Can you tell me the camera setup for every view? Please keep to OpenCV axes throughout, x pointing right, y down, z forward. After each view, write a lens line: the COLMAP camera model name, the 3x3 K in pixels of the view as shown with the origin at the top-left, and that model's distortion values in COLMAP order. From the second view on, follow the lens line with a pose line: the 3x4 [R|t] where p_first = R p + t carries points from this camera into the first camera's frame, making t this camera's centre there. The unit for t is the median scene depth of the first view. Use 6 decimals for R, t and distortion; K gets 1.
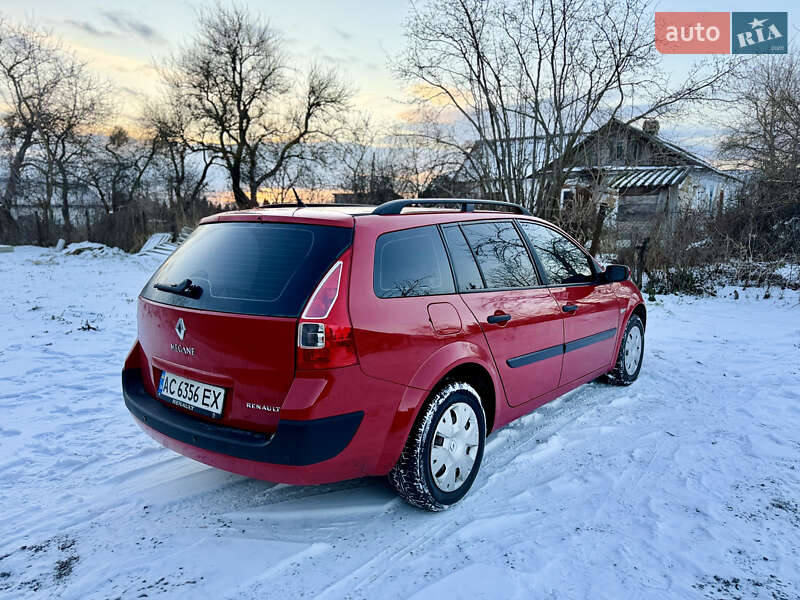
lens RADIAL K [[562.6, 0, 405.2], [0, 562.6, 293.5], [0, 0, 1]] dist [0.036692, -0.042936]
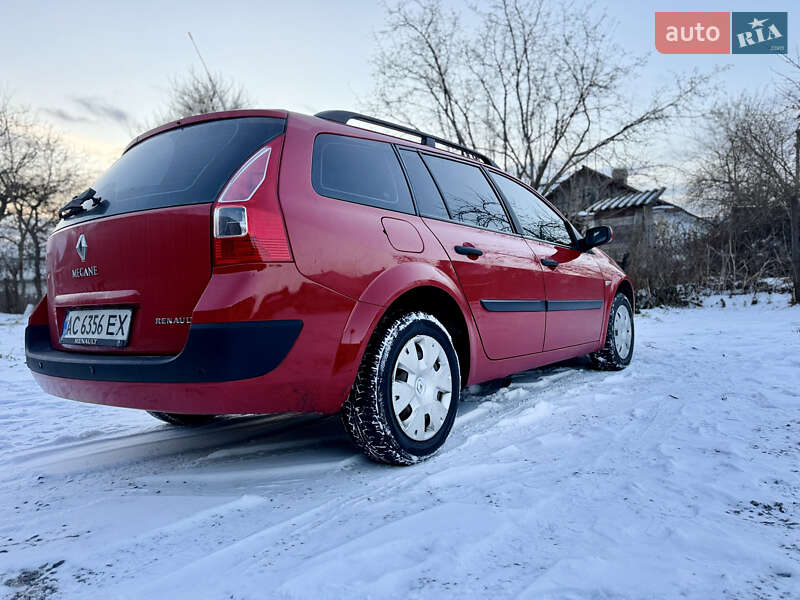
lens RADIAL K [[562.6, 0, 402.9], [0, 562.6, 298.5], [0, 0, 1]] dist [0.036692, -0.042936]
pose [[0.998584, -0.046091, 0.026577, 0.037989], [0.048694, 0.993017, -0.107454, 0.202555], [-0.021439, 0.108596, 0.993855, 0.140552]]
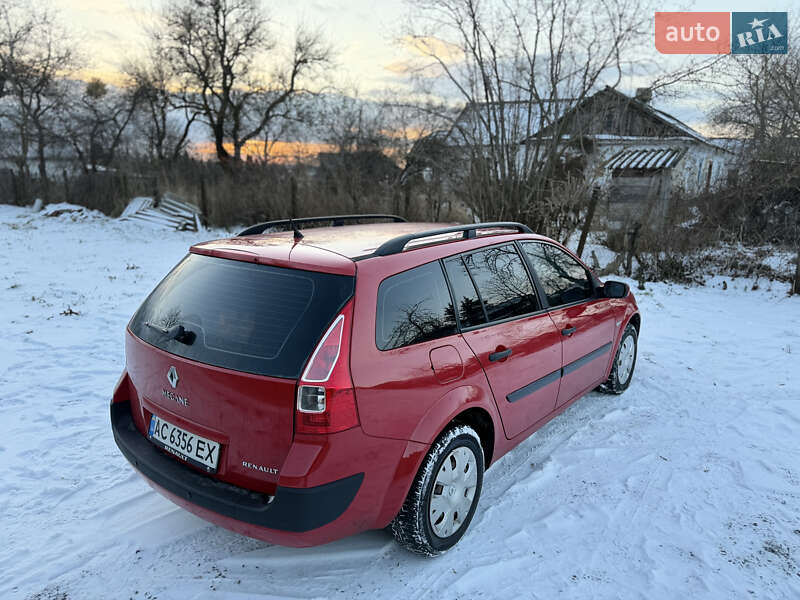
lens RADIAL K [[562.6, 0, 404.5], [0, 562.6, 291.5], [0, 0, 1]] dist [0.036692, -0.042936]
pose [[0.999468, 0.018391, 0.026923, -0.027246], [-0.020228, 0.997366, 0.069654, -0.127335], [-0.025571, -0.070162, 0.997208, 0.036752]]
